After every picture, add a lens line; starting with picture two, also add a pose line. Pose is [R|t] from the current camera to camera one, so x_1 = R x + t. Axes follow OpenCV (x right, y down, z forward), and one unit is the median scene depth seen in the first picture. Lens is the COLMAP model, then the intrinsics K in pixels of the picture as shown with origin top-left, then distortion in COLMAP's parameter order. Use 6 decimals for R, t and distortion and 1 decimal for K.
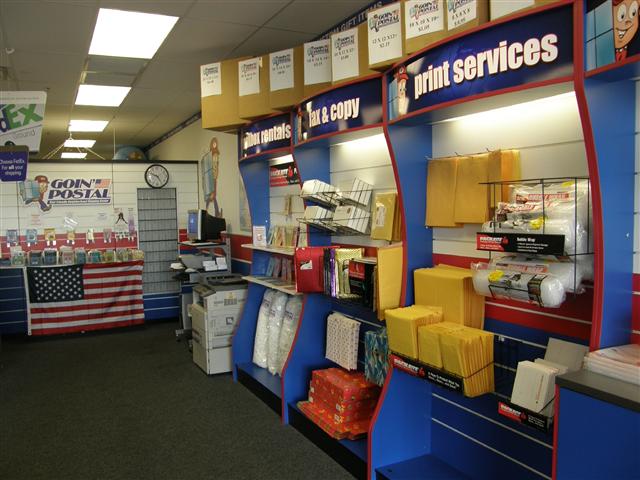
lens RADIAL K [[530.3, 0, 320.0], [0, 530.3, 240.0], [0, 0, 1]] dist [-0.100899, 0.005345]
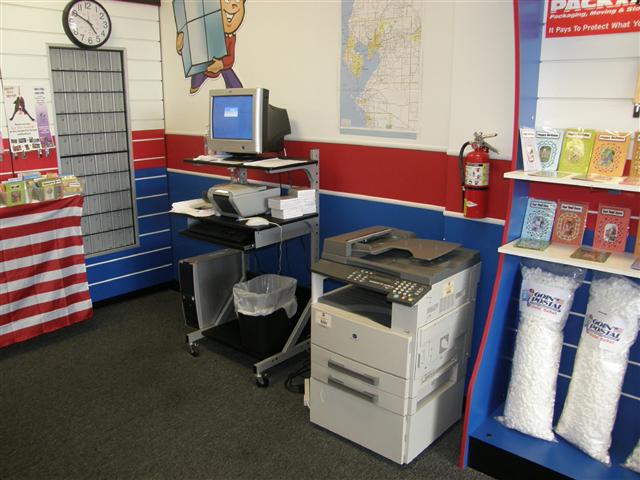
lens RADIAL K [[530.3, 0, 320.0], [0, 530.3, 240.0], [0, 0, 1]] dist [-0.100899, 0.005345]
pose [[0.934149, -0.066830, 0.350570, -0.311447], [0.000196, 0.982407, 0.186755, -0.011672], [-0.356883, -0.174388, 0.917727, 0.480199]]
